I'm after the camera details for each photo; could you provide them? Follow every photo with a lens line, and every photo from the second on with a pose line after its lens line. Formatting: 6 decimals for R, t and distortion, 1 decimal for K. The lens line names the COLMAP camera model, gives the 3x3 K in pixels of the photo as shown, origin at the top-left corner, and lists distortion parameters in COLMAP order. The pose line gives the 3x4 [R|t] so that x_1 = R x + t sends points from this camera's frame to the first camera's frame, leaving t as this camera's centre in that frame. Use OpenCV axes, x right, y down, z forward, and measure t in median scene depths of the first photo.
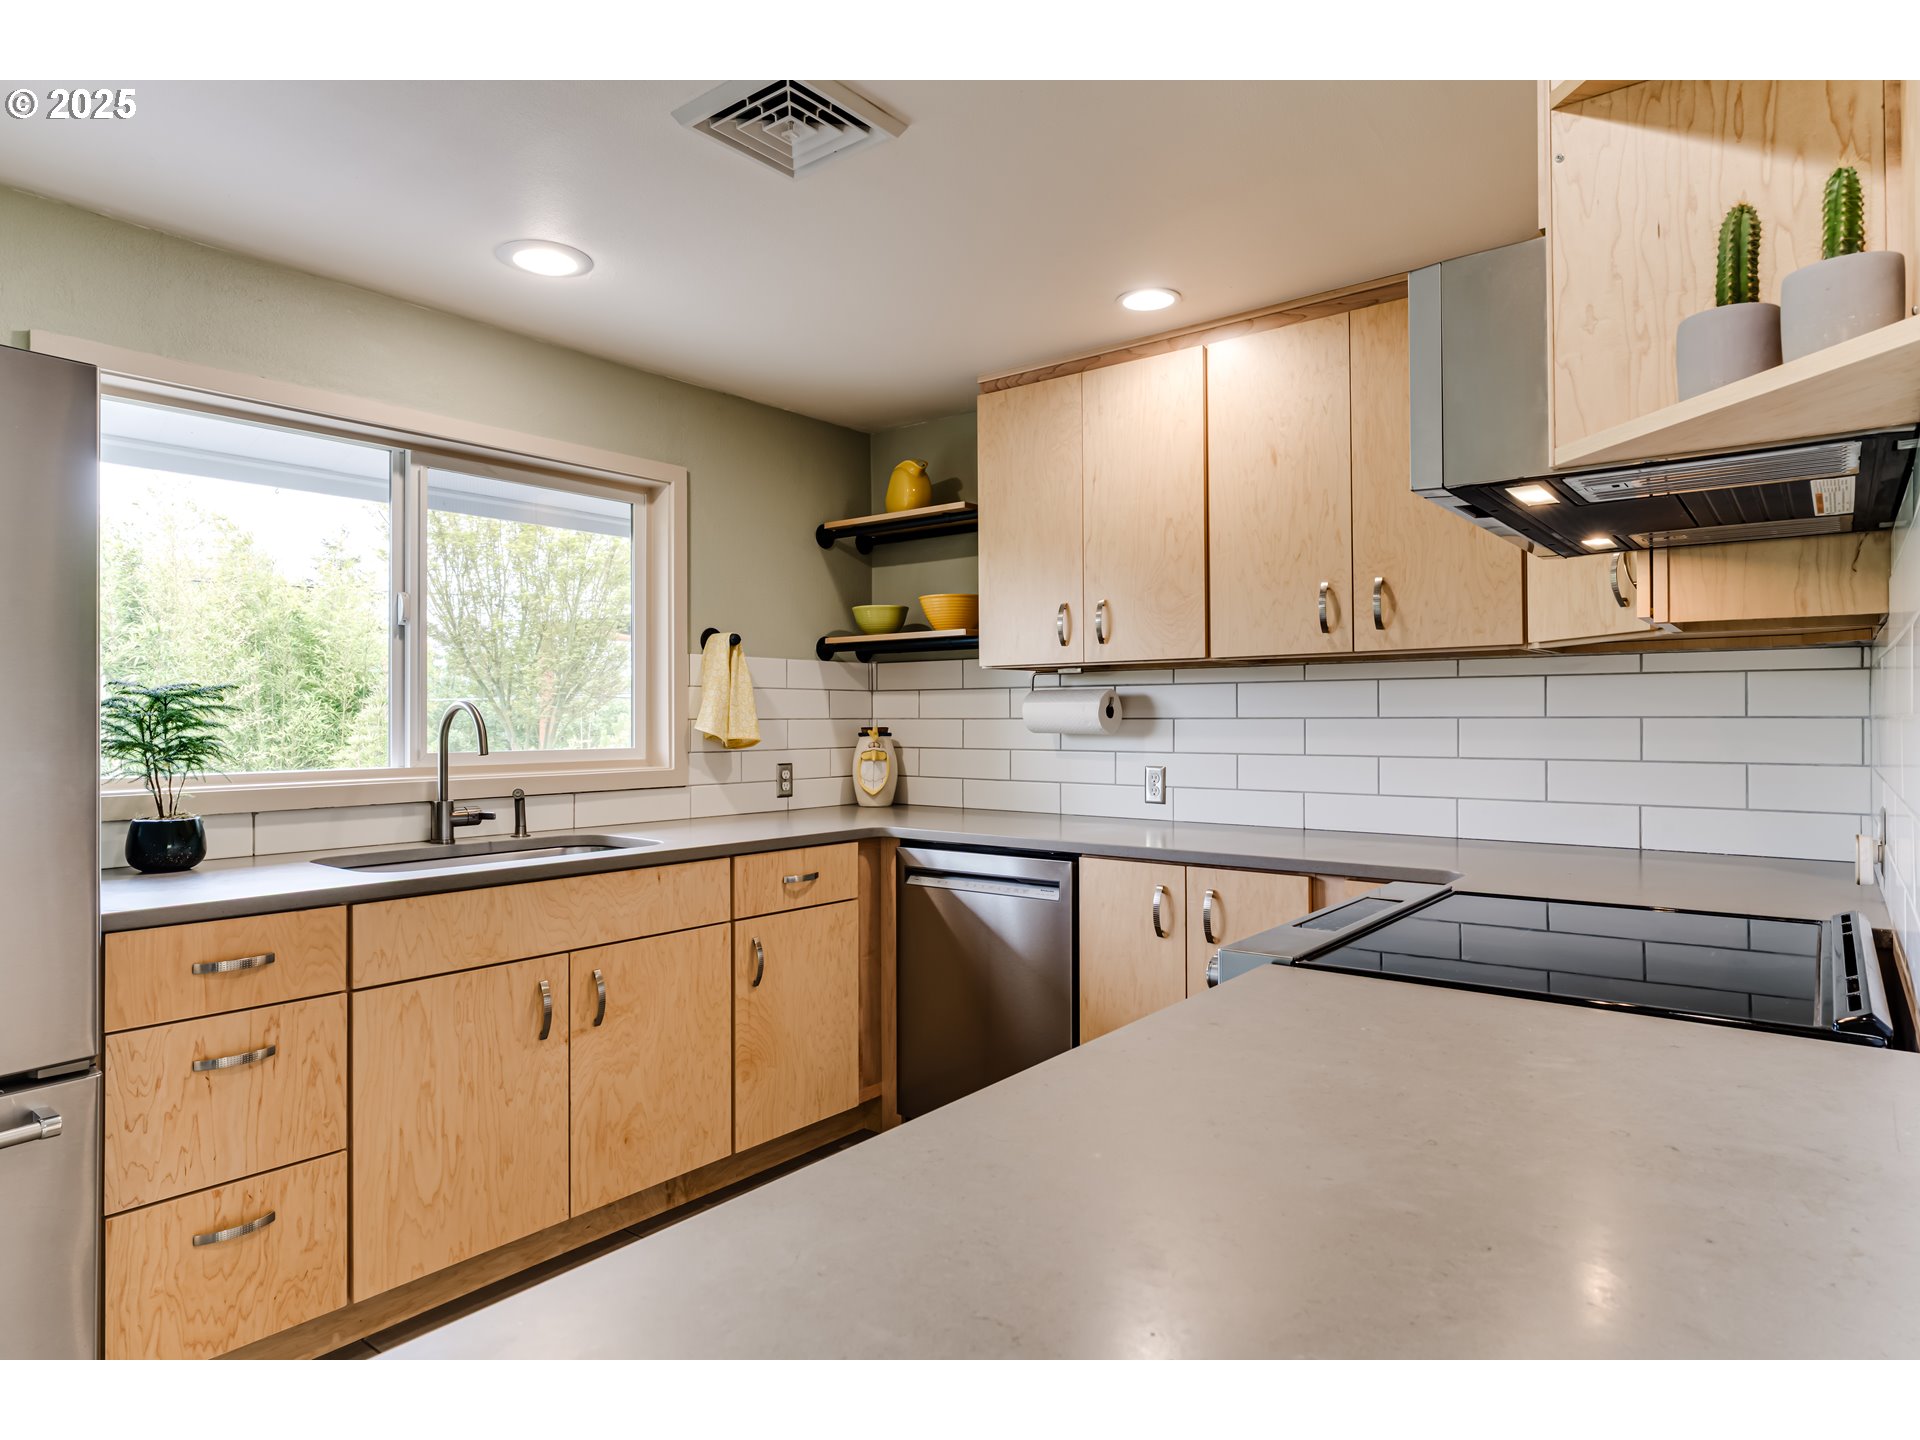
lens RADIAL K [[1111.5, 0, 960.0], [0, 1111.5, 720.0], [0, 0, 1]] dist [-0.001978, -0.000255]
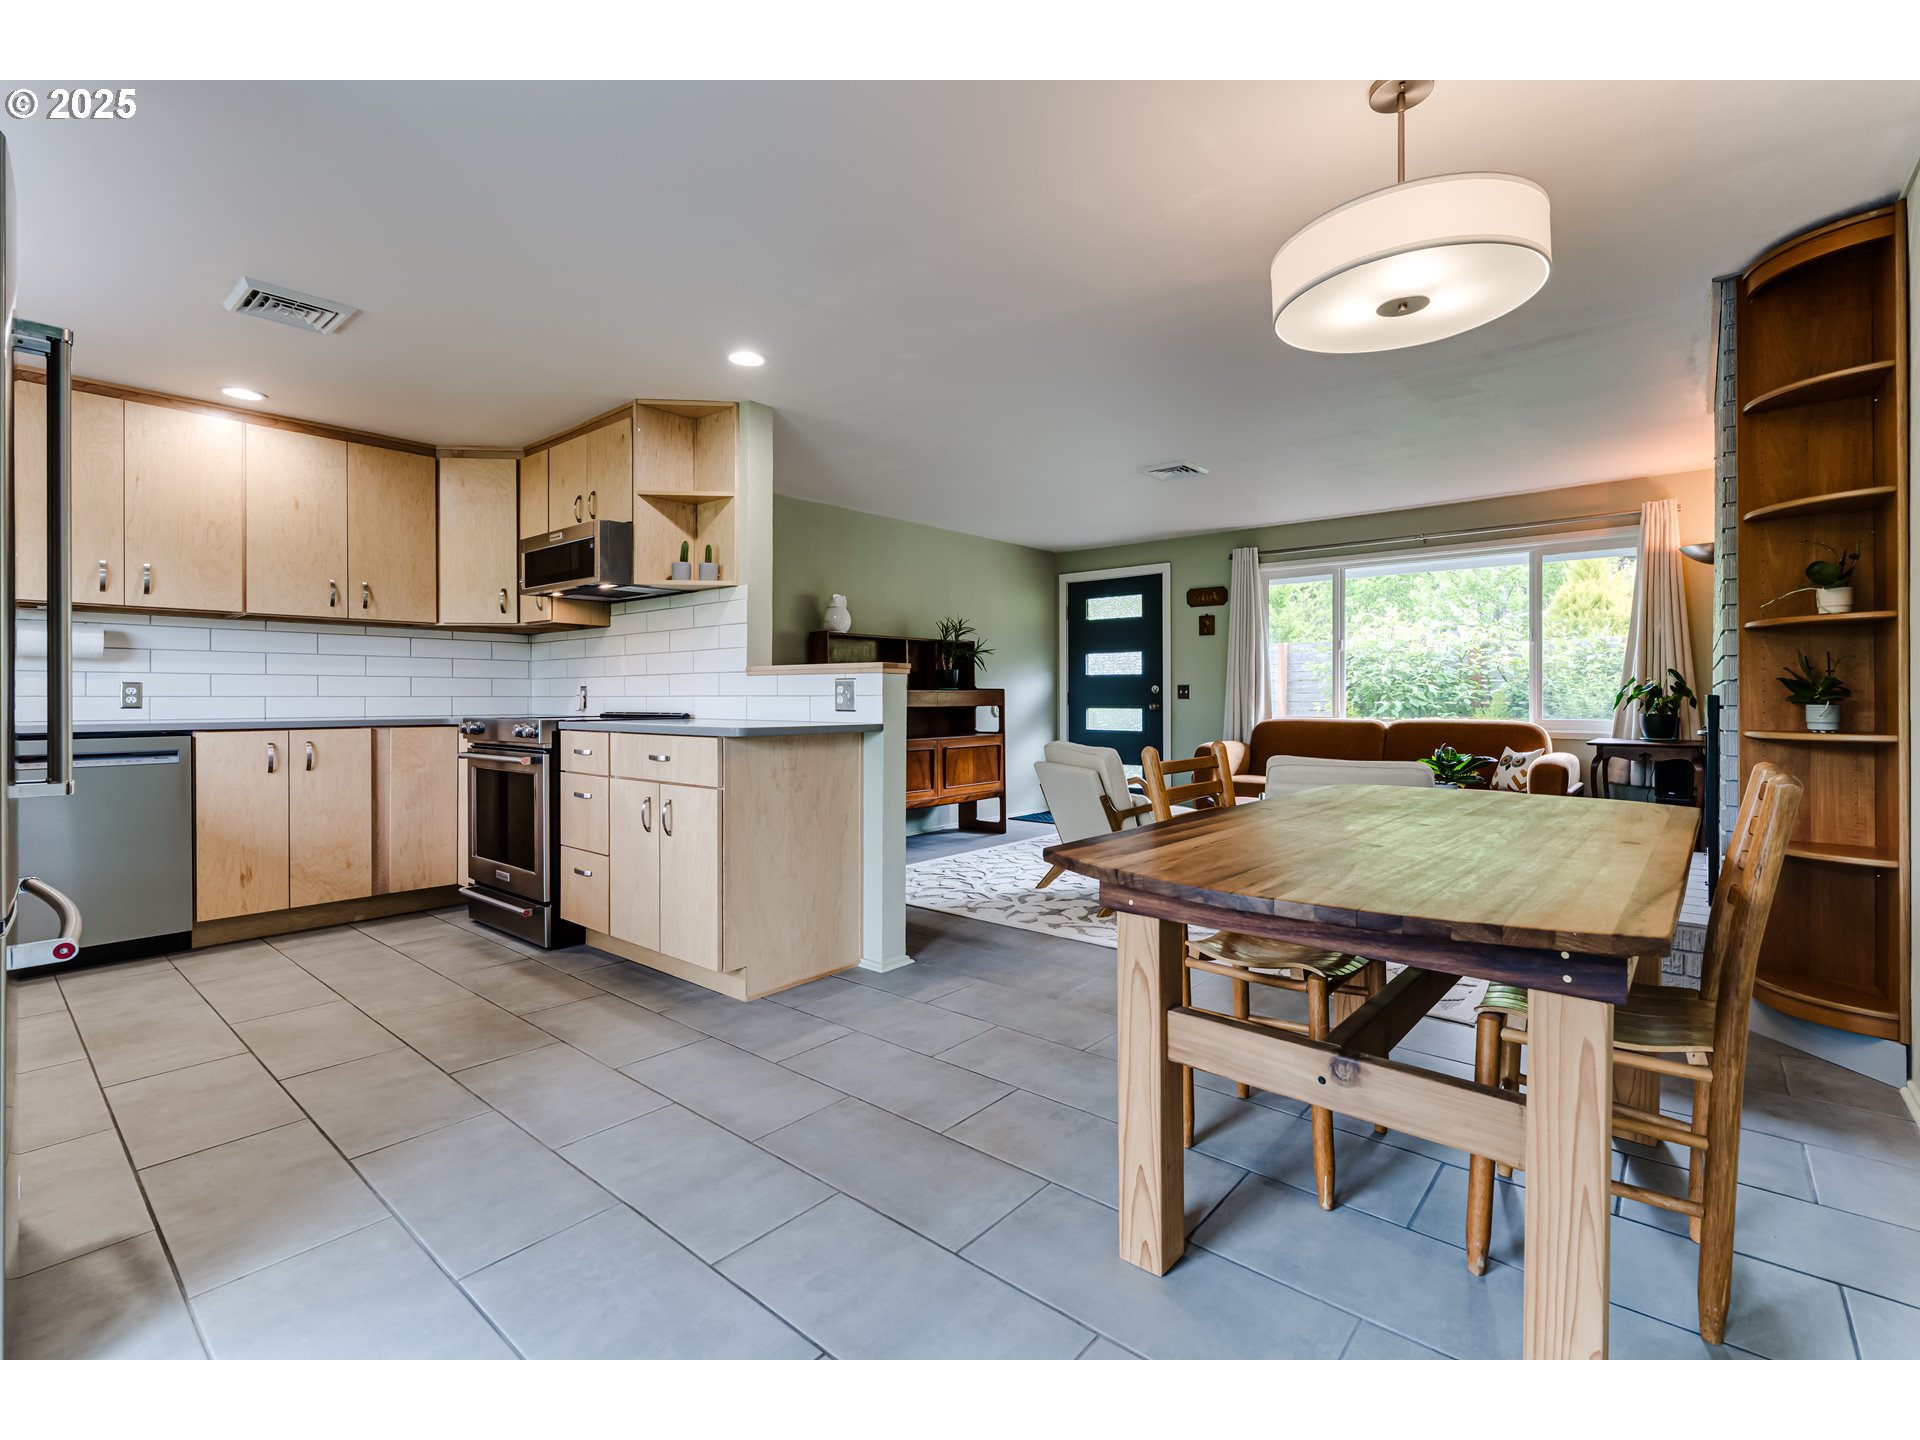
lens RADIAL K [[866.2, 0, 954.6], [0, 866.2, 703.4], [0, 0, 1]] dist [-0.004572, -0.000407]
pose [[0.044744, -0.004670, 0.998988, -0.906386], [0.001090, 0.999989, 0.004626, 0.066869], [-0.998998, 0.000882, 0.044748, -0.101663]]
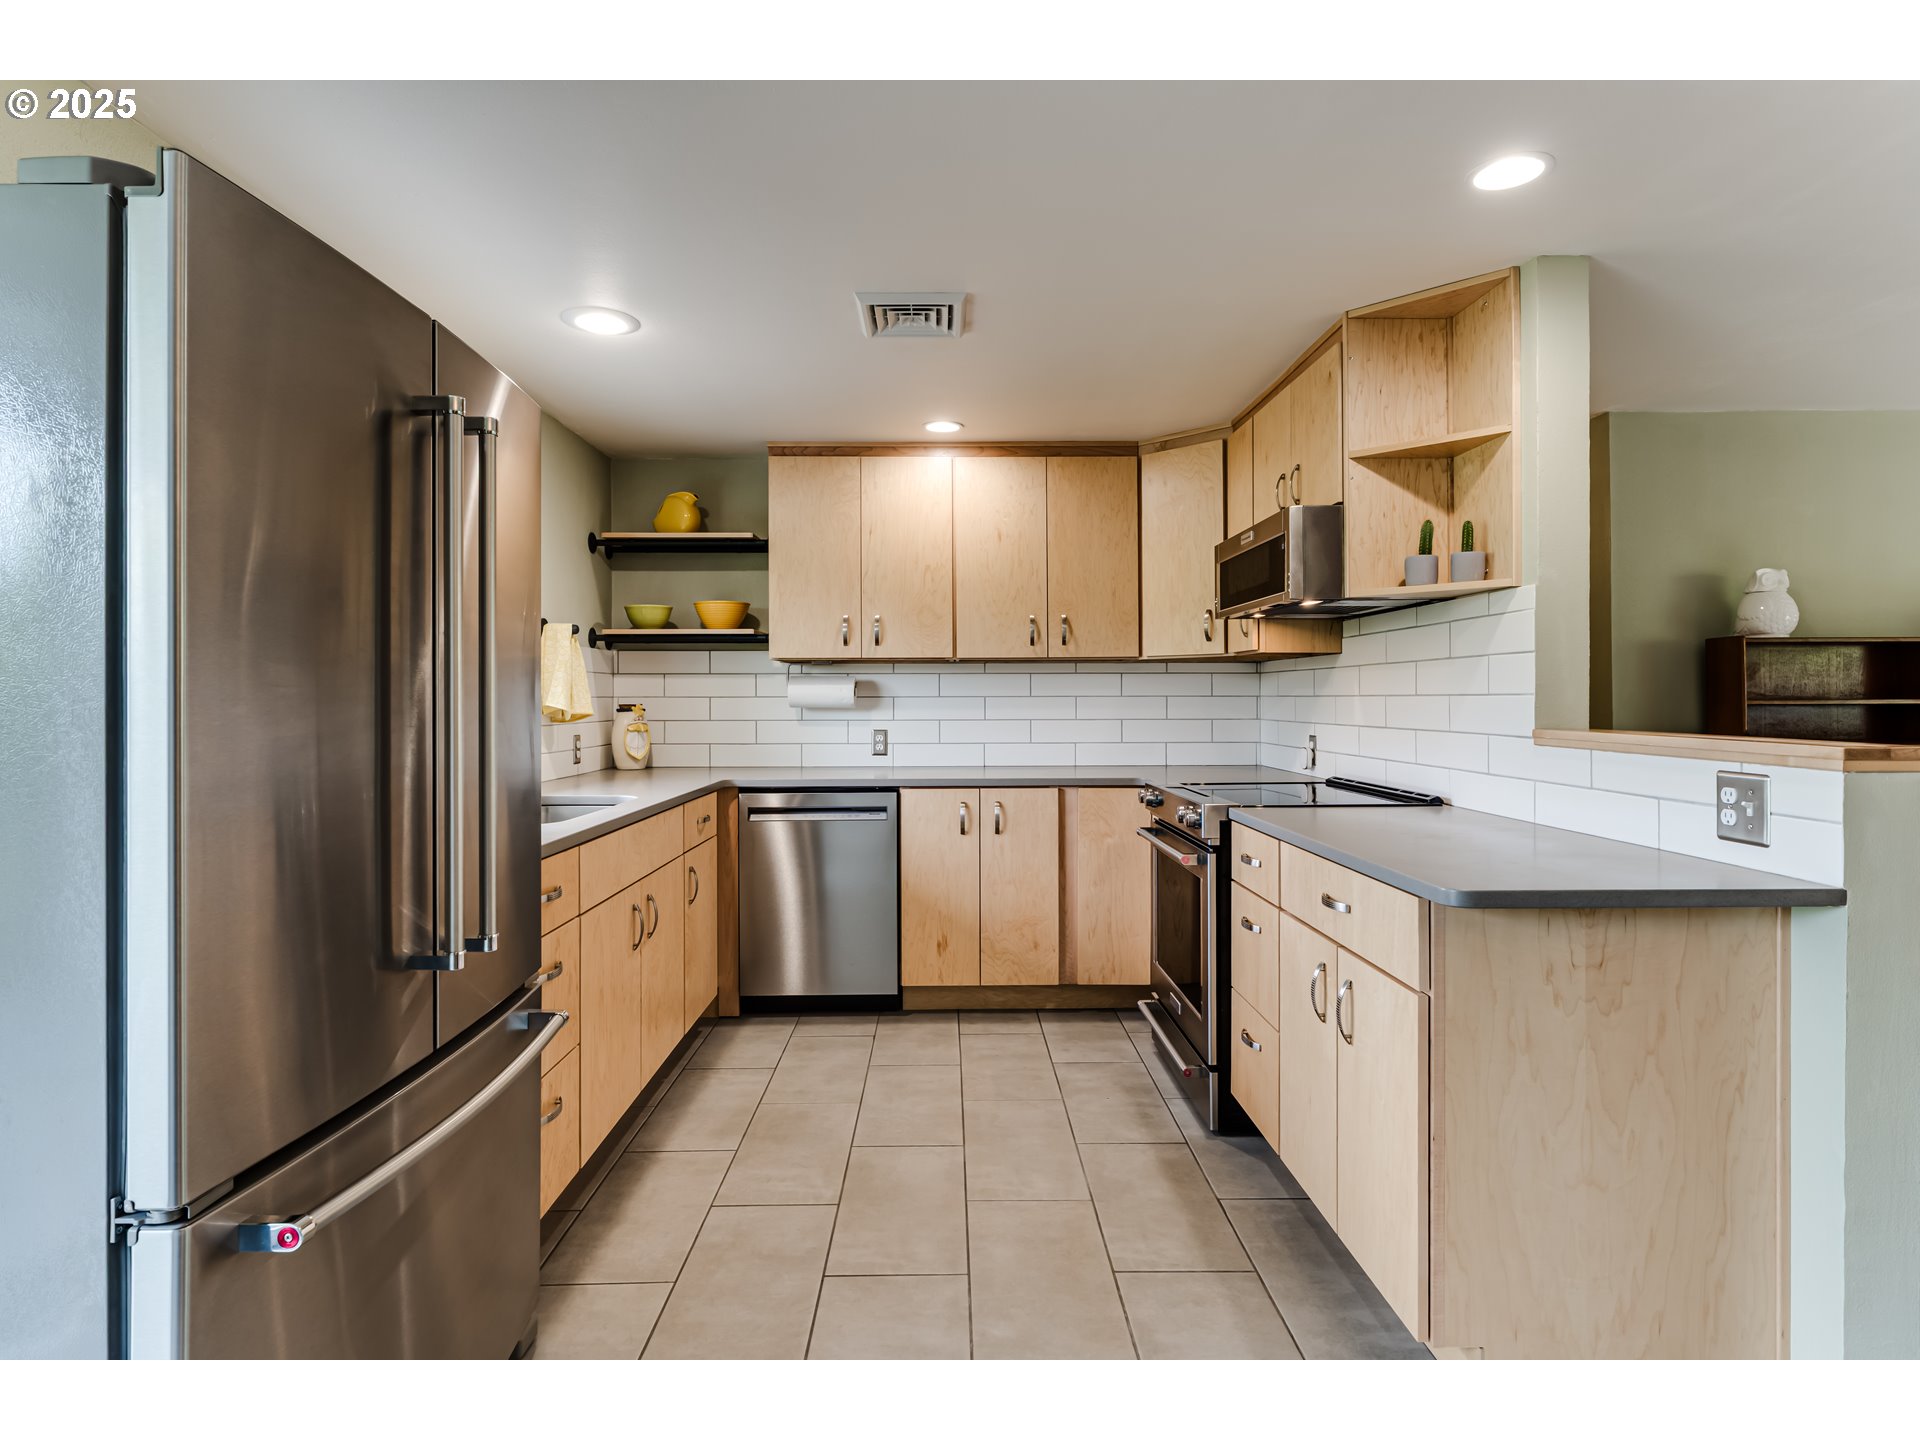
lens RADIAL K [[994.7, 0, 965.5], [0, 994.7, 697.2], [0, 0, 1]] dist [-0.004226, 0.001216]
pose [[0.774951, 0.001070, 0.632020, -0.578795], [0.000940, 0.999996, -0.002846, 0.002895], [-0.632020, 0.002800, 0.774947, -0.081706]]
